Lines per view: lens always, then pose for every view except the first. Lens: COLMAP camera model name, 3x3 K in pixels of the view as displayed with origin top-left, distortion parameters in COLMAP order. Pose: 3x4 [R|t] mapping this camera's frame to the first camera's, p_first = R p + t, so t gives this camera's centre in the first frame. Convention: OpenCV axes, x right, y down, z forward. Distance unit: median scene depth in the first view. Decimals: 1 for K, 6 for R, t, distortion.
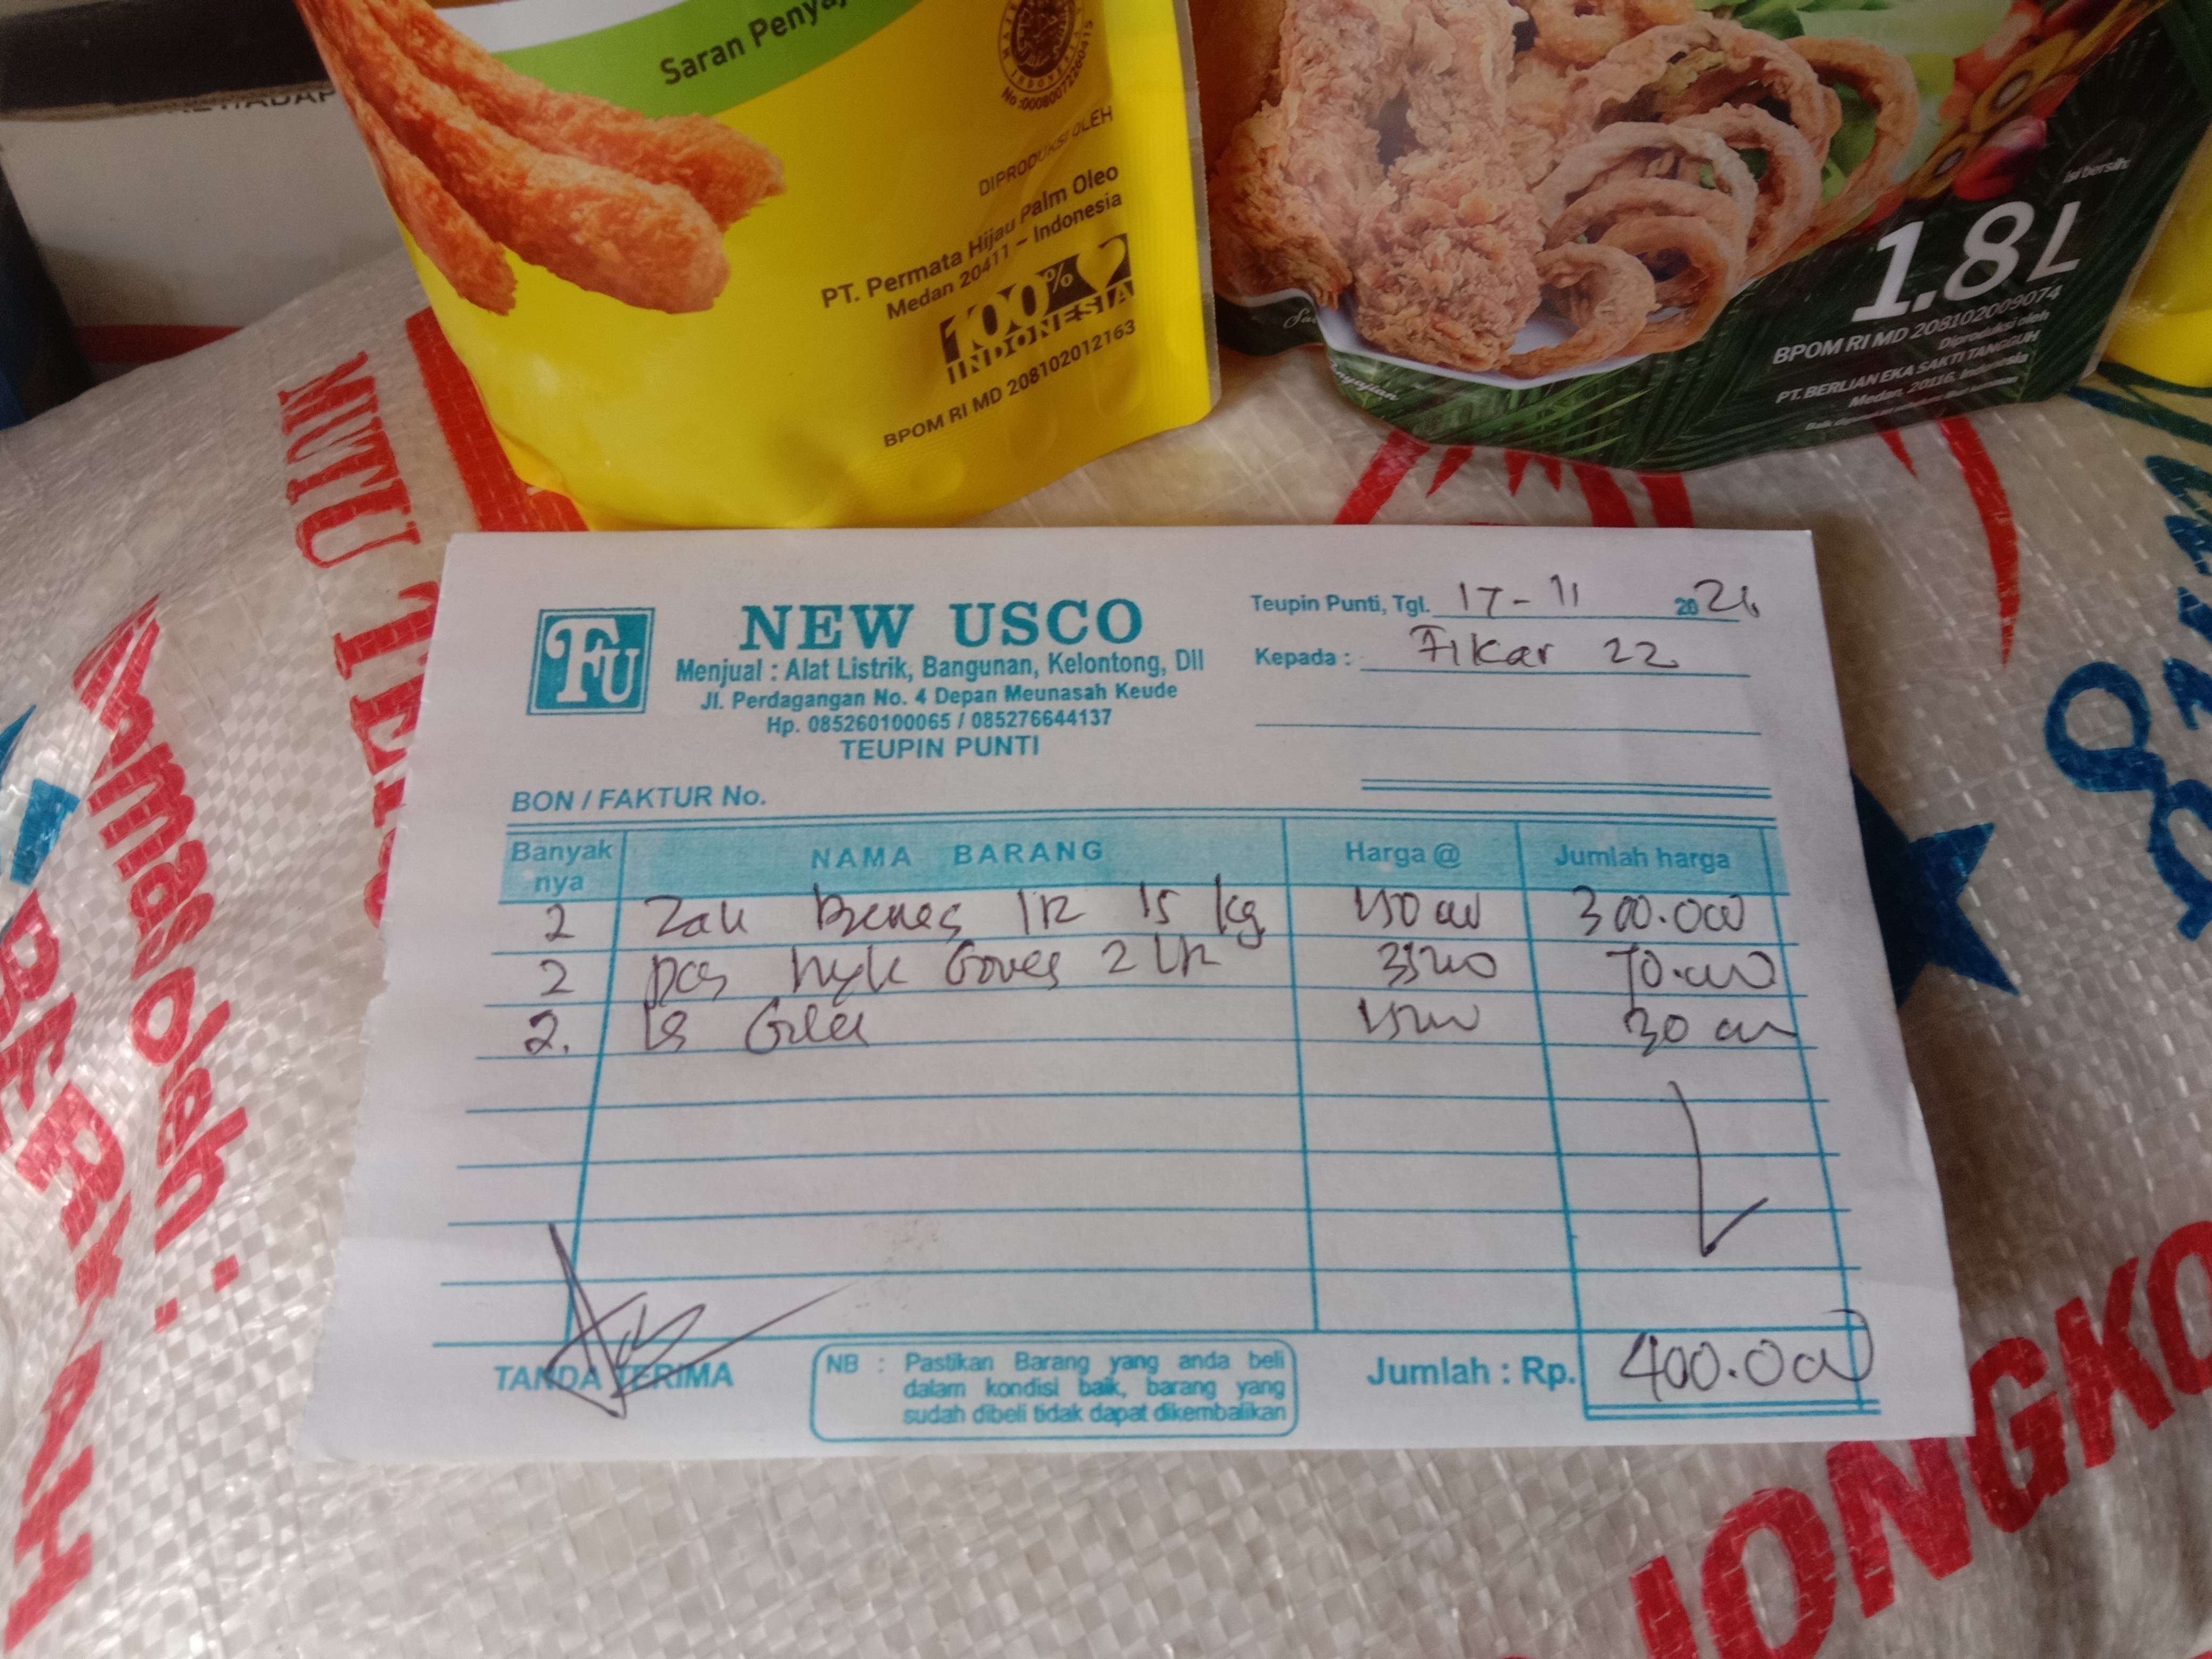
lens RADIAL K [[1751.0, 0, 1103.4], [0, 1751.0, 788.9], [0, 0, 1]] dist [-0.004259, -0.052825]
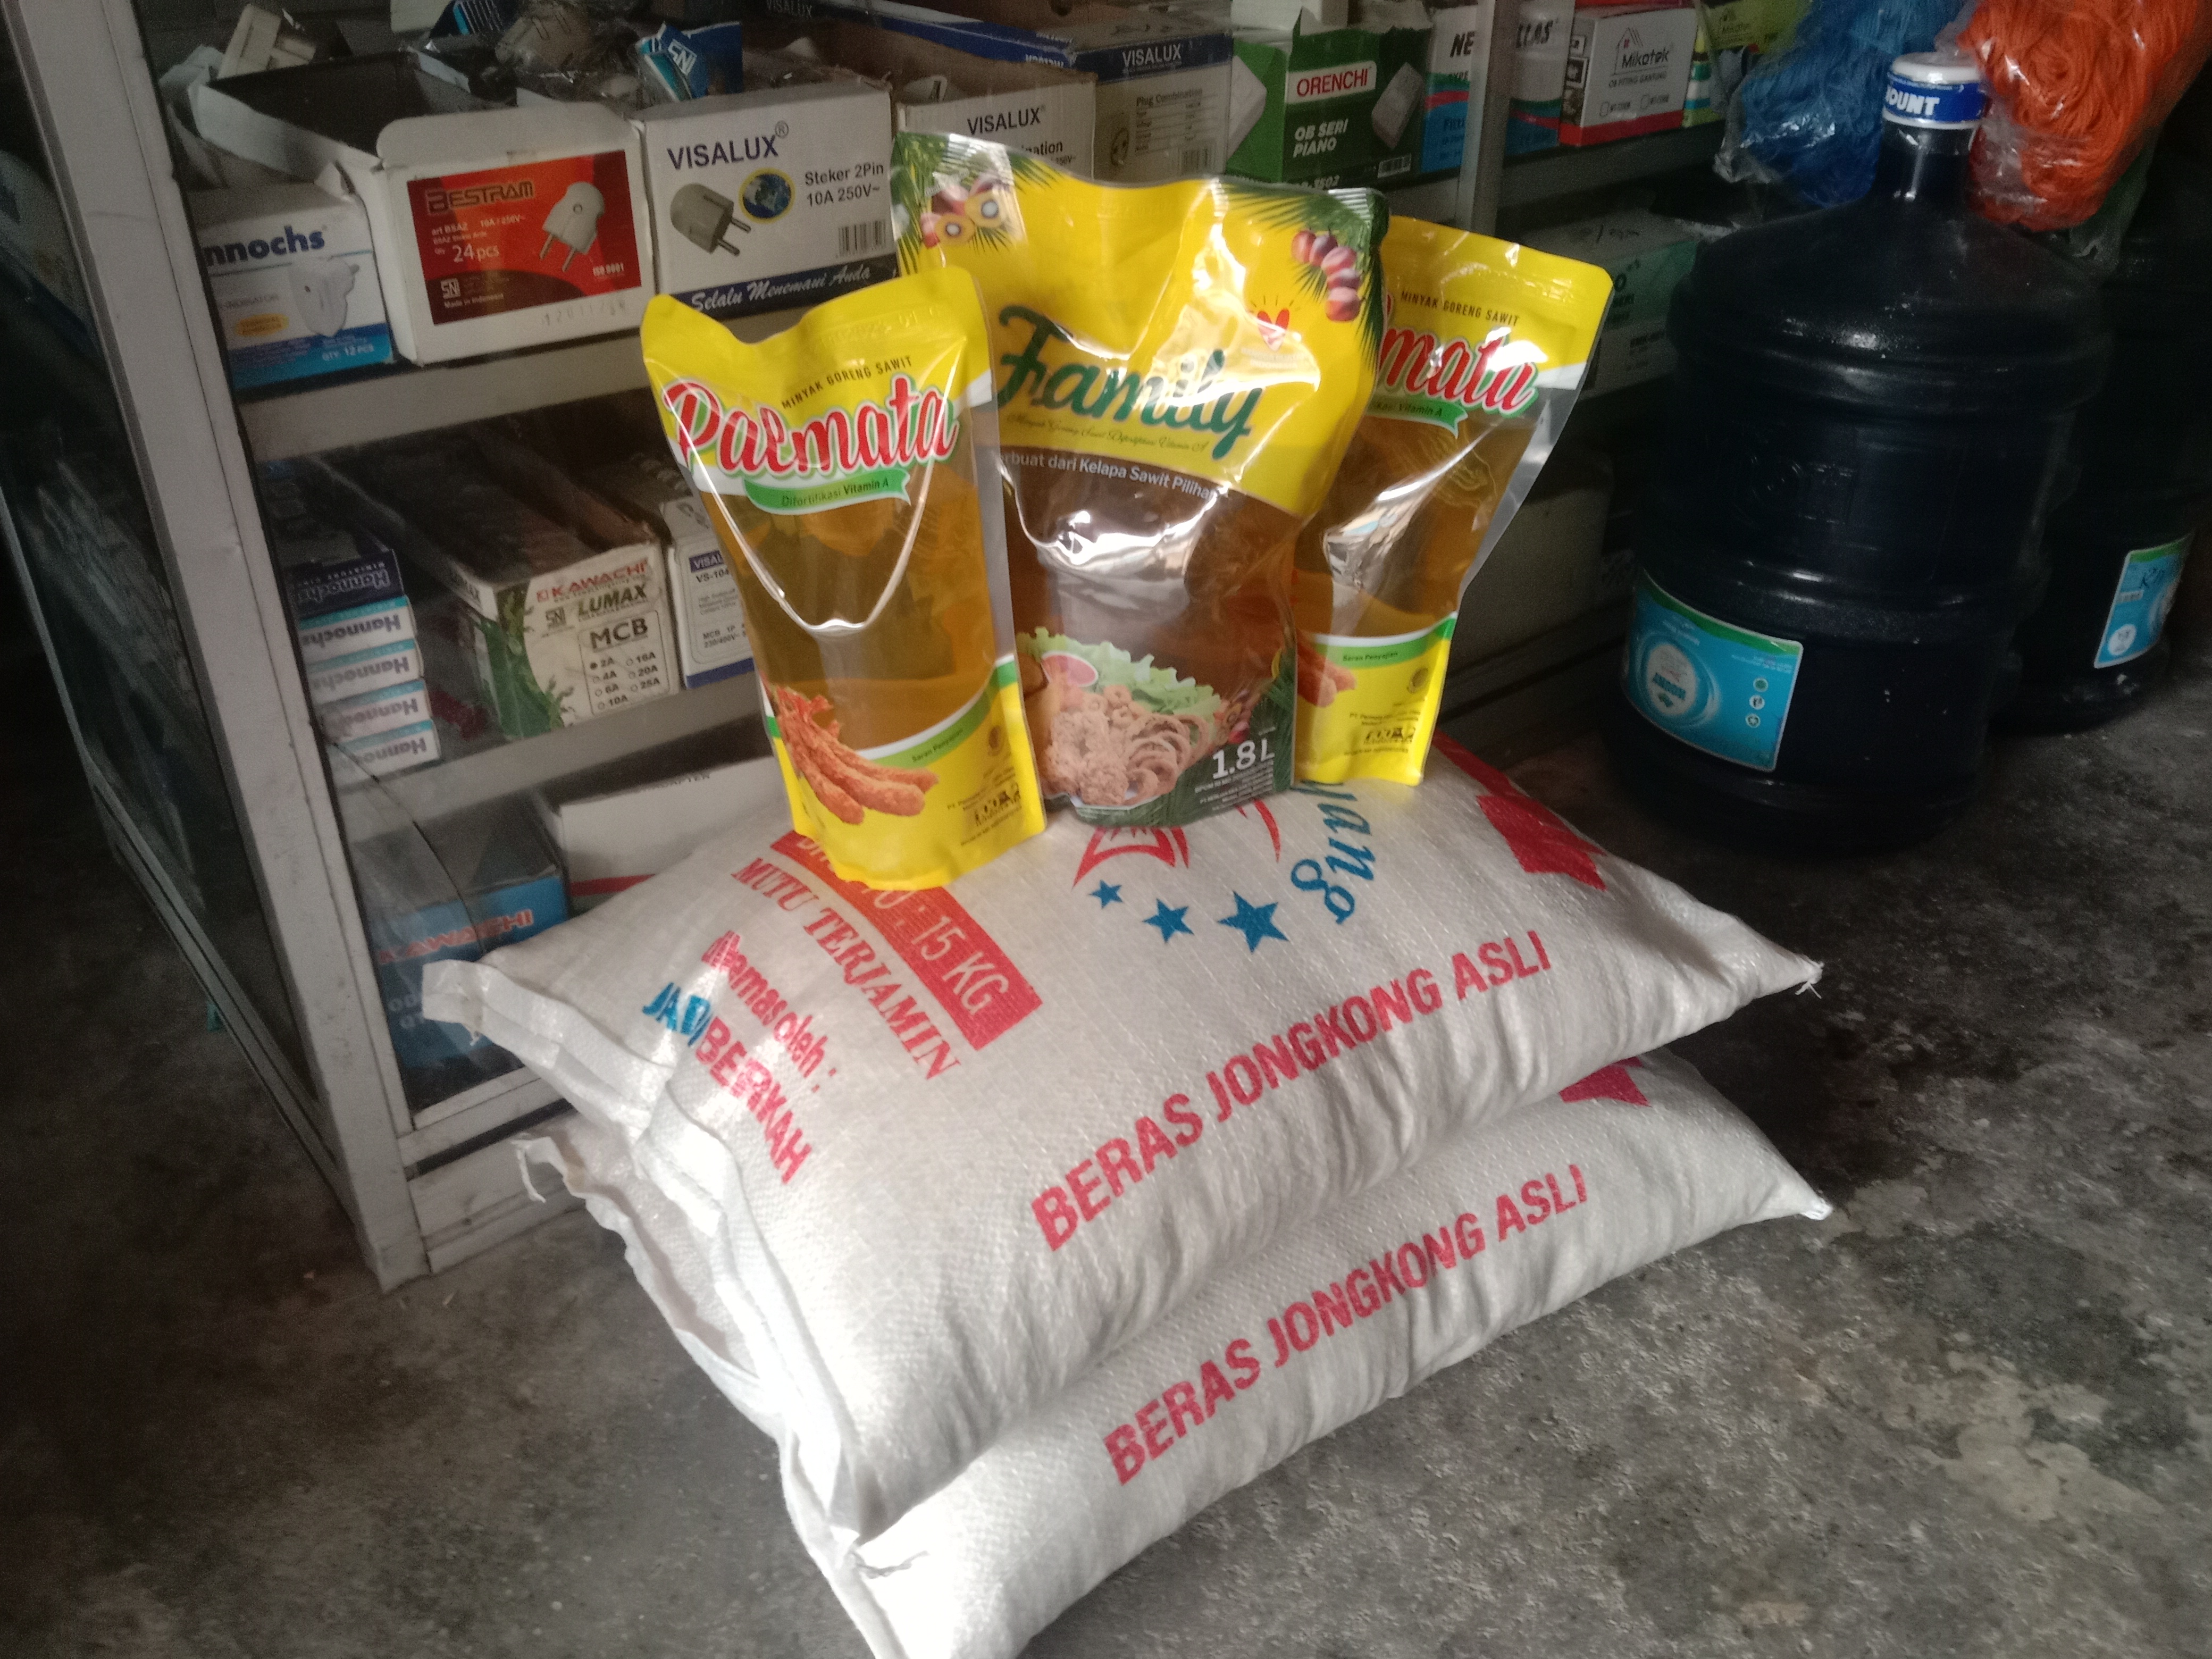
lens RADIAL K [[1751.0, 0, 1103.4], [0, 1751.0, 788.9], [0, 0, 1]] dist [-0.004259, -0.052825]
pose [[0.976714, -0.136169, 0.165795, -0.430594], [0.181694, 0.935934, -0.301687, 0.858556], [-0.114093, 0.324786, 0.938881, -2.533450]]
